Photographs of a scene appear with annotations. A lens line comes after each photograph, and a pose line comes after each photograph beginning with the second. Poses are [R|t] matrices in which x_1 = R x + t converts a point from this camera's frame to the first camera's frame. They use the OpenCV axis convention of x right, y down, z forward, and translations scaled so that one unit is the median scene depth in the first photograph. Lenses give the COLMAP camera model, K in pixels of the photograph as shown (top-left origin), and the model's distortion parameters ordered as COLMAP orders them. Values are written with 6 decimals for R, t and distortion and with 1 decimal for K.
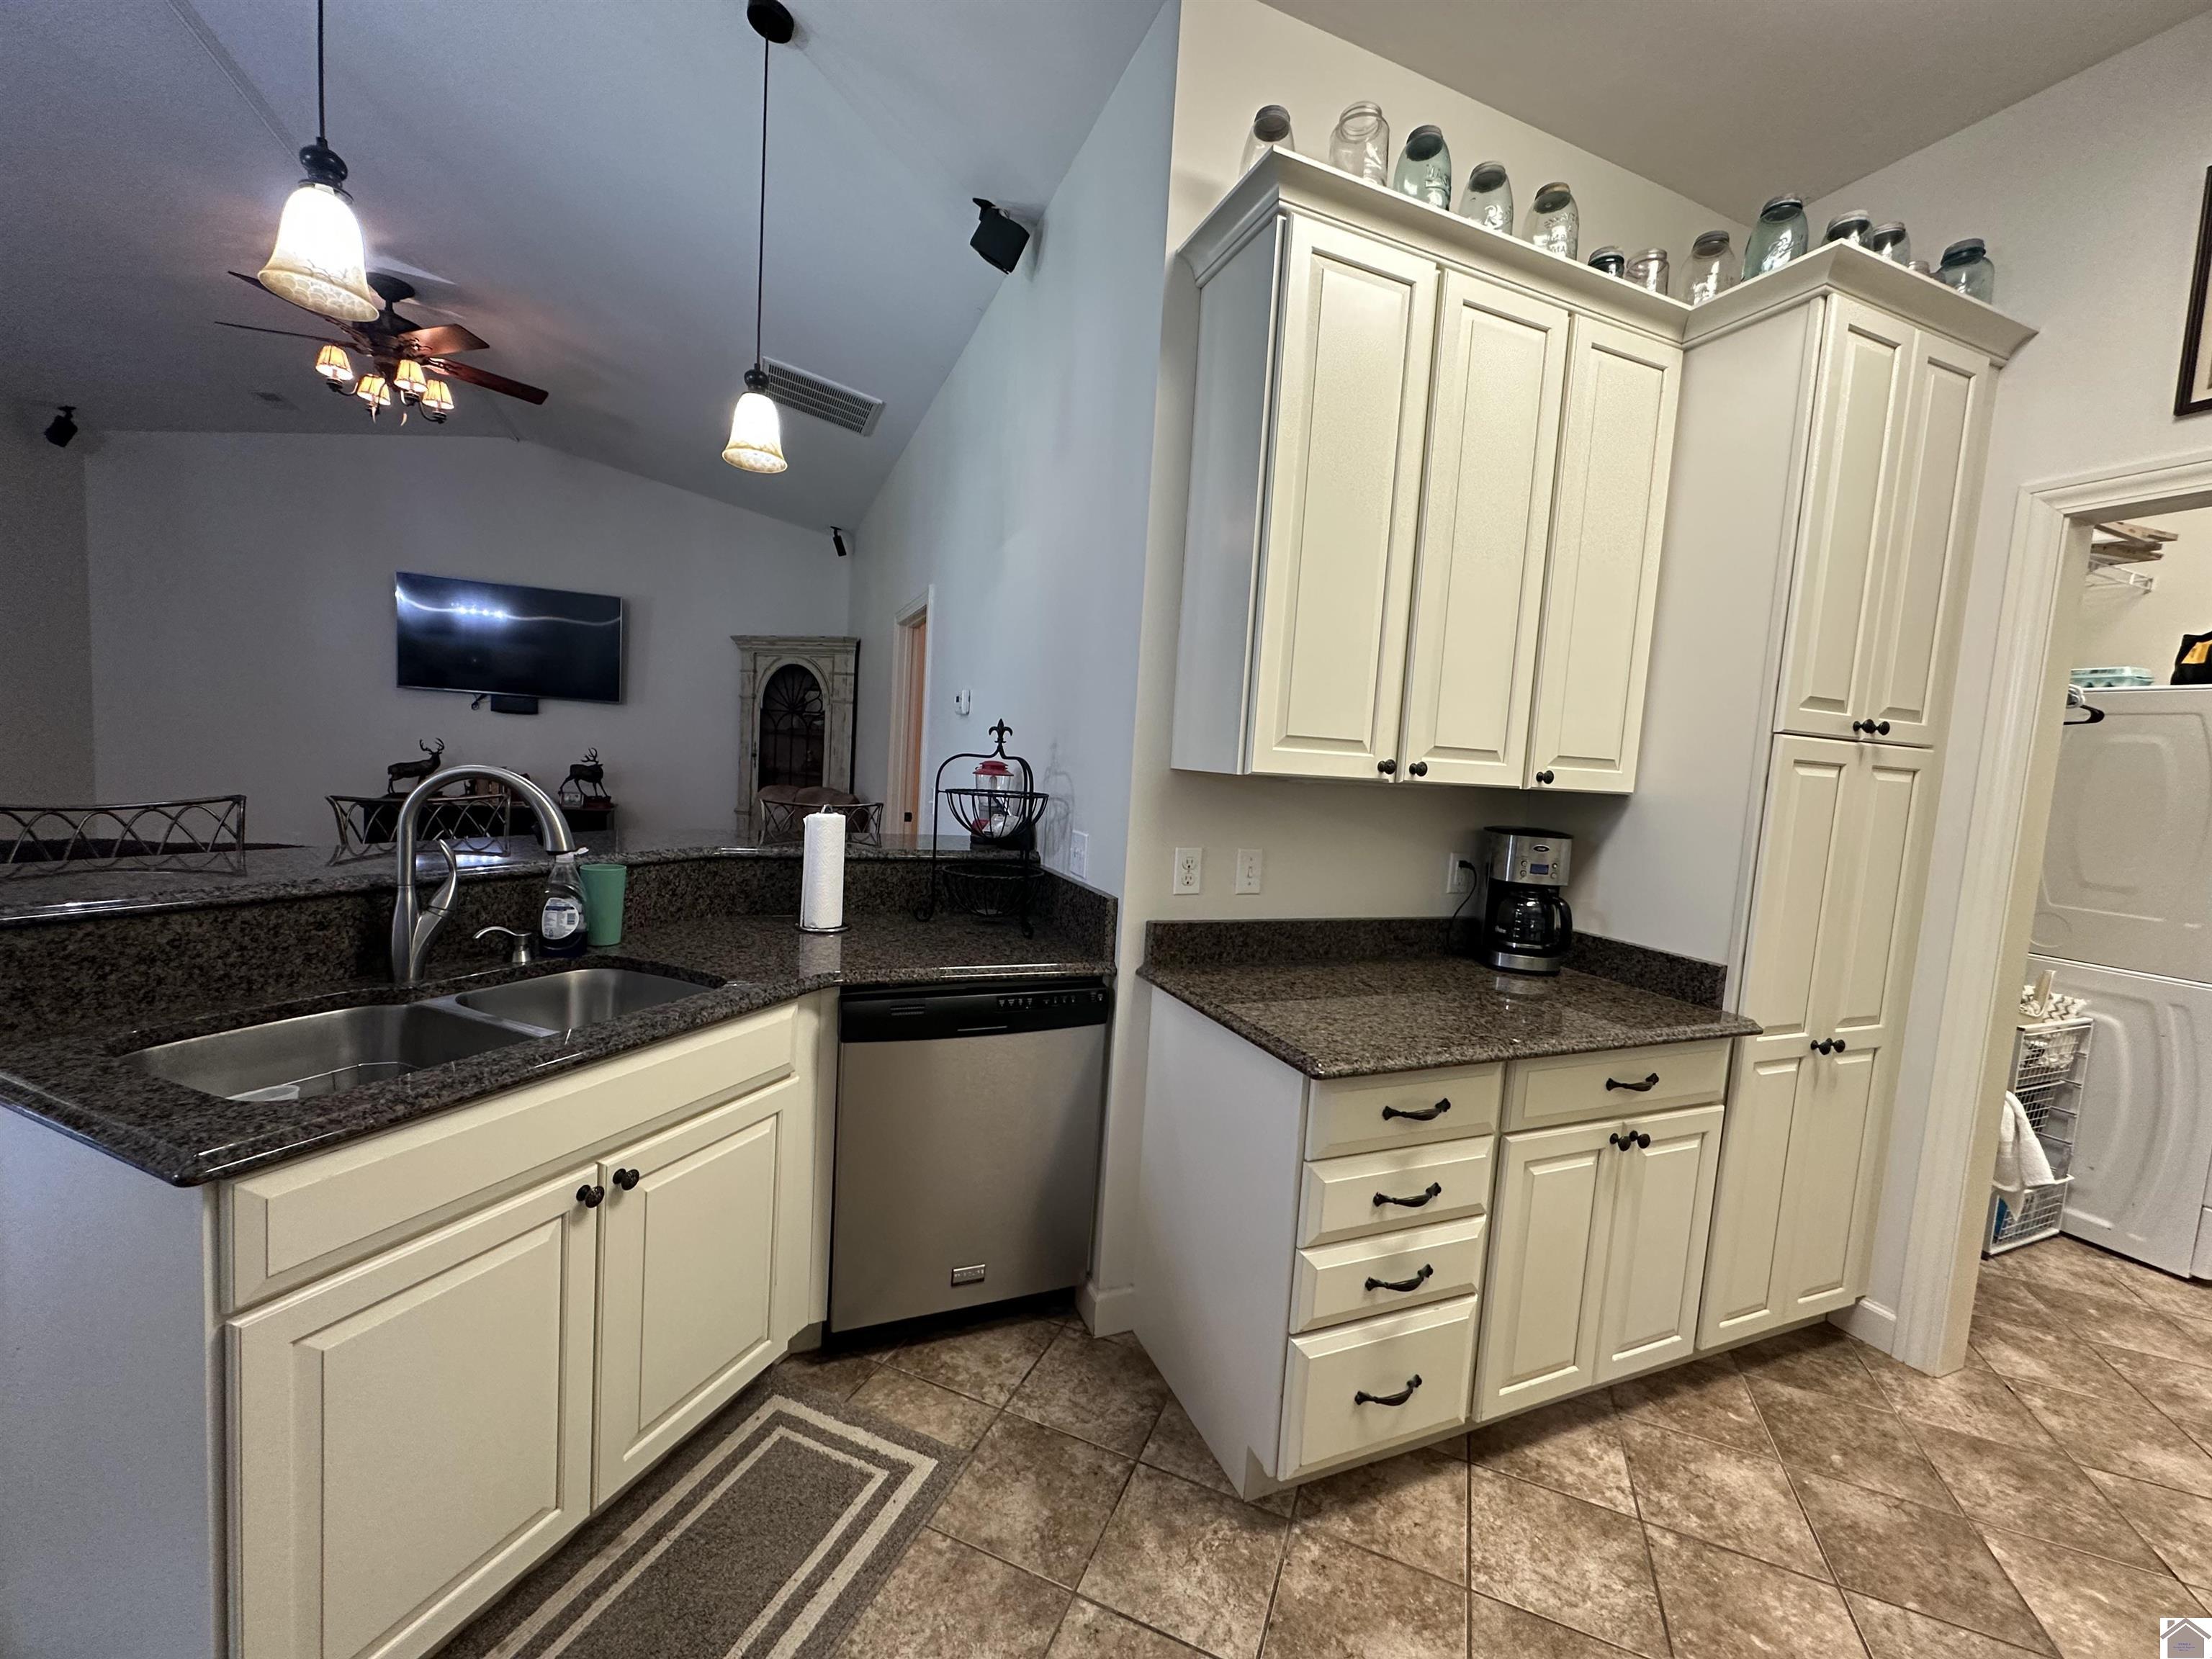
lens RADIAL K [[876.0, 0, 1106.0], [0, 876.0, 831.1], [0, 0, 1]] dist [-0.000971, 0.000216]
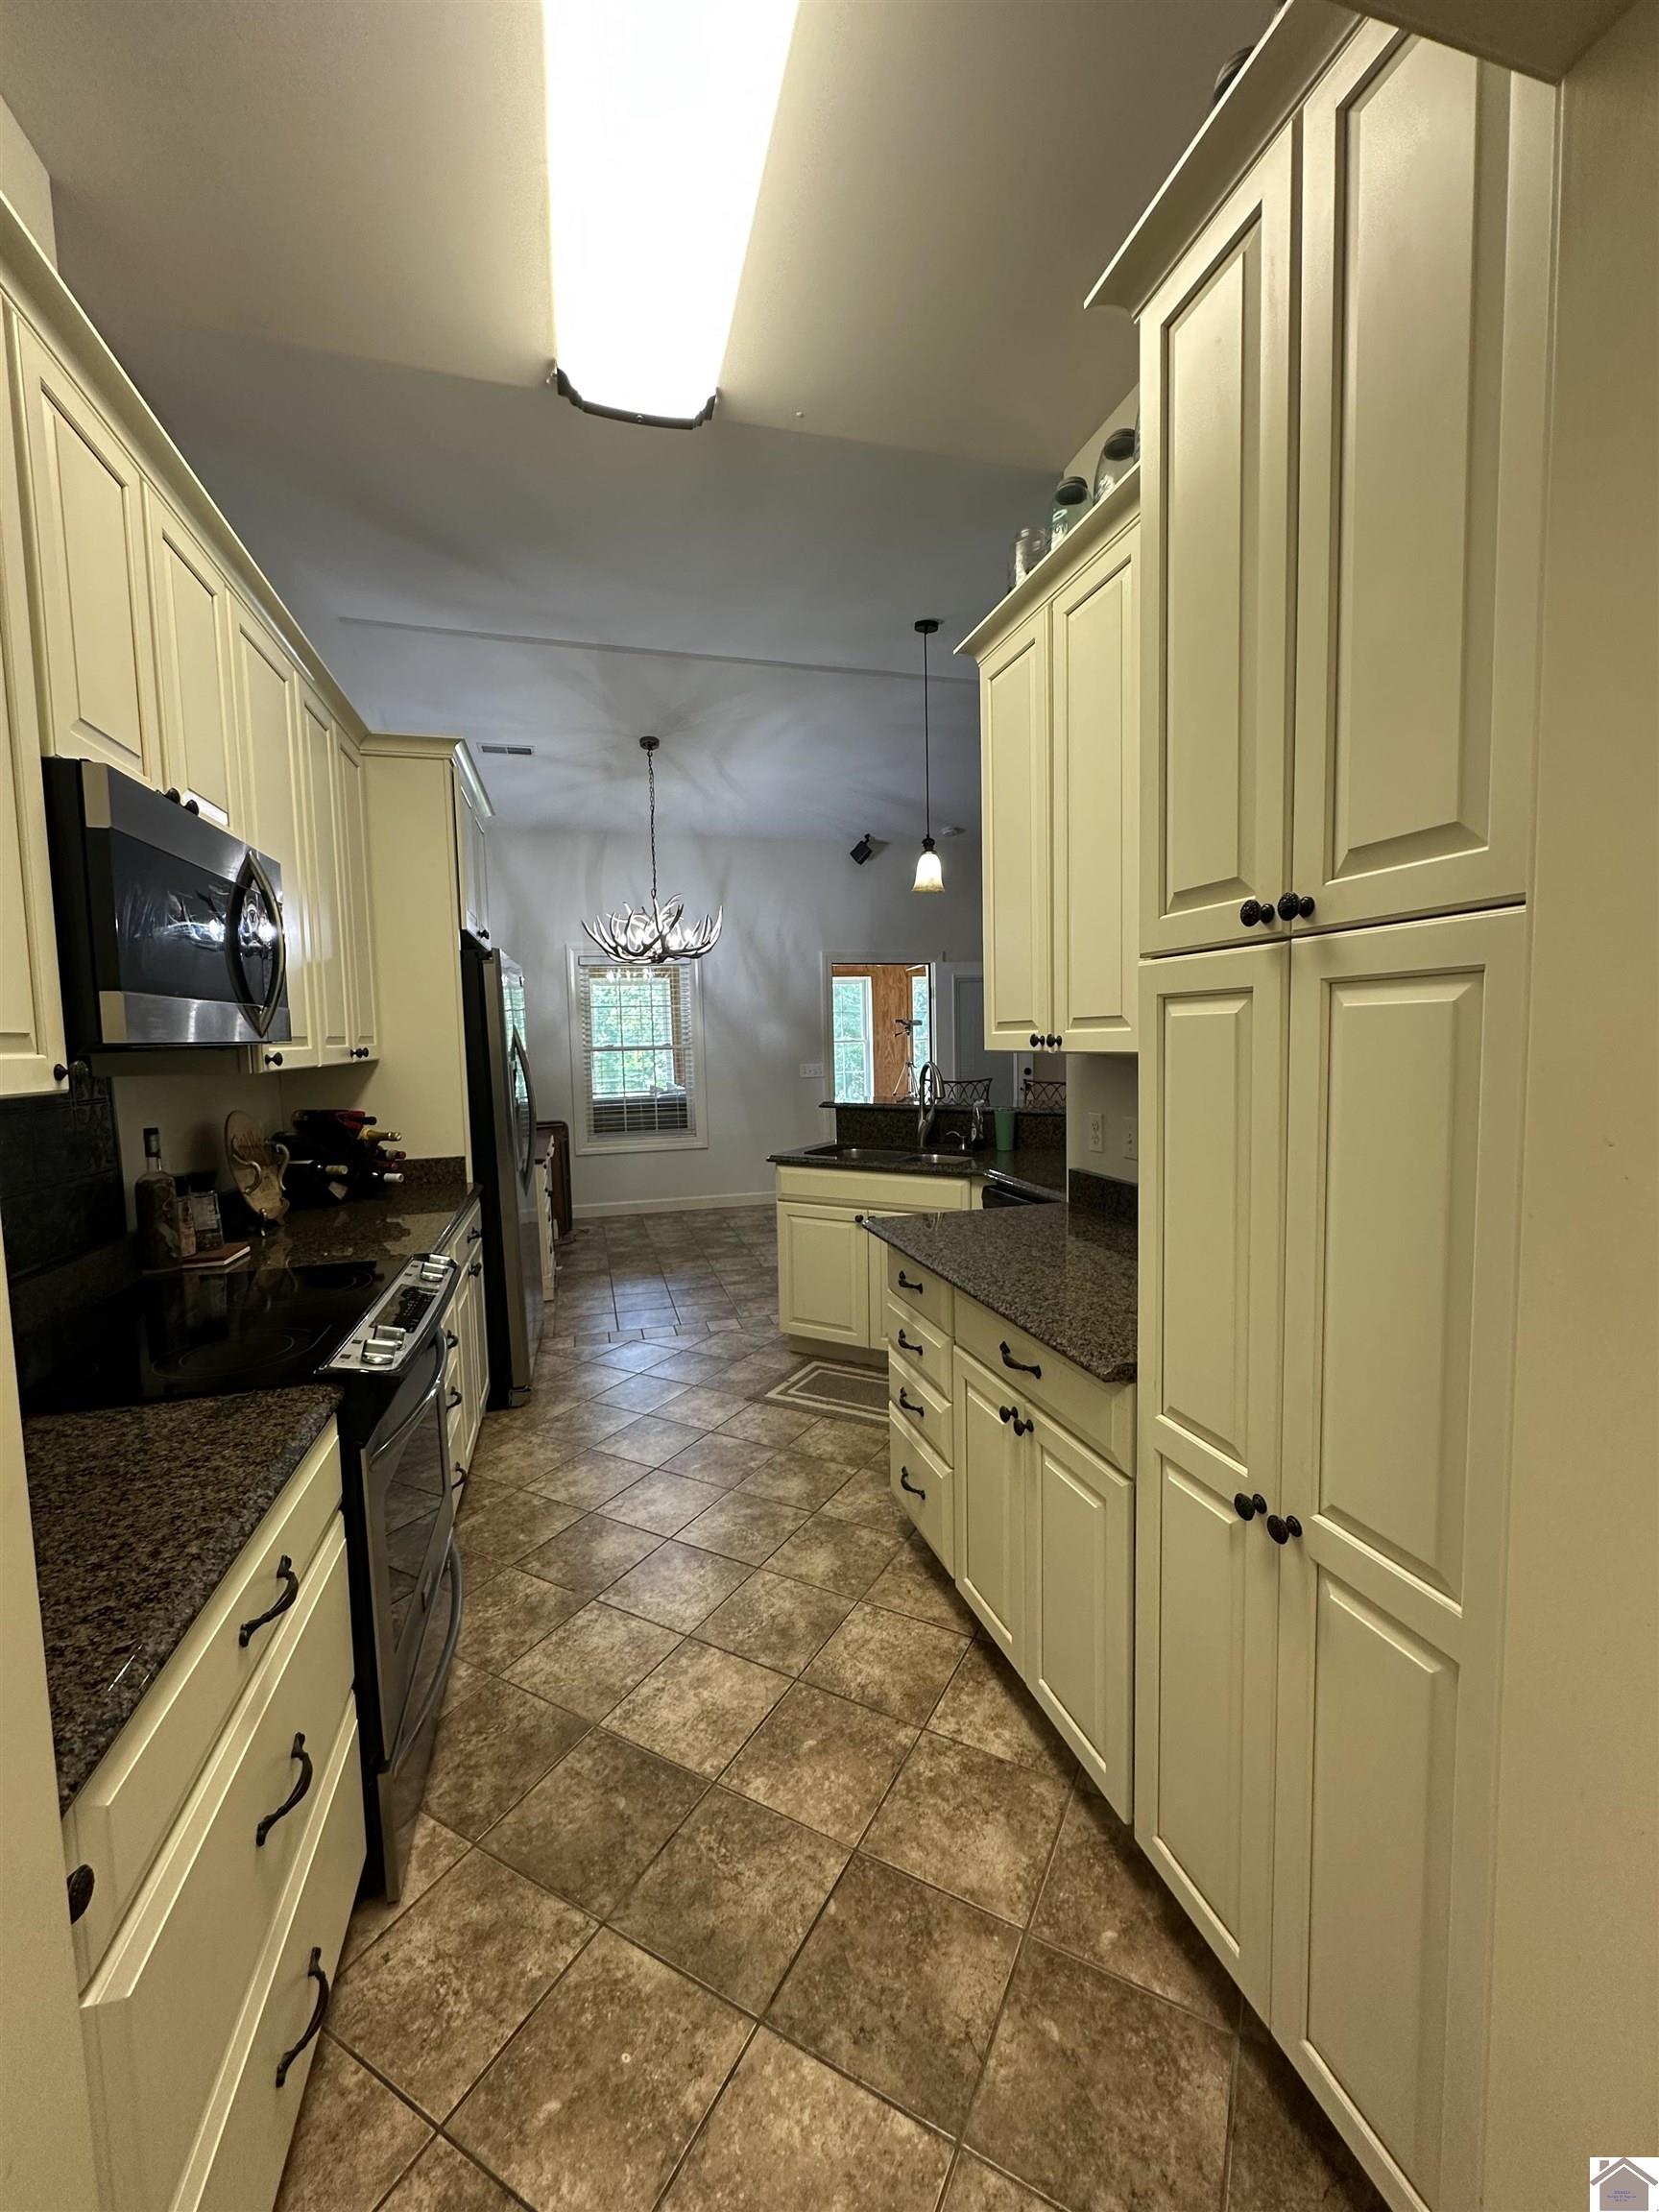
lens RADIAL K [[876.0, 0, 832.4], [0, 876.0, 1104.6], [0, 0, 1]] dist [-0.000971, 0.000216]
pose [[-0.109638, 0.016813, -0.993829, 1.560387], [-0.077624, 0.996658, 0.025424, 0.004895], [0.990936, 0.079933, -0.107967, 0.877417]]
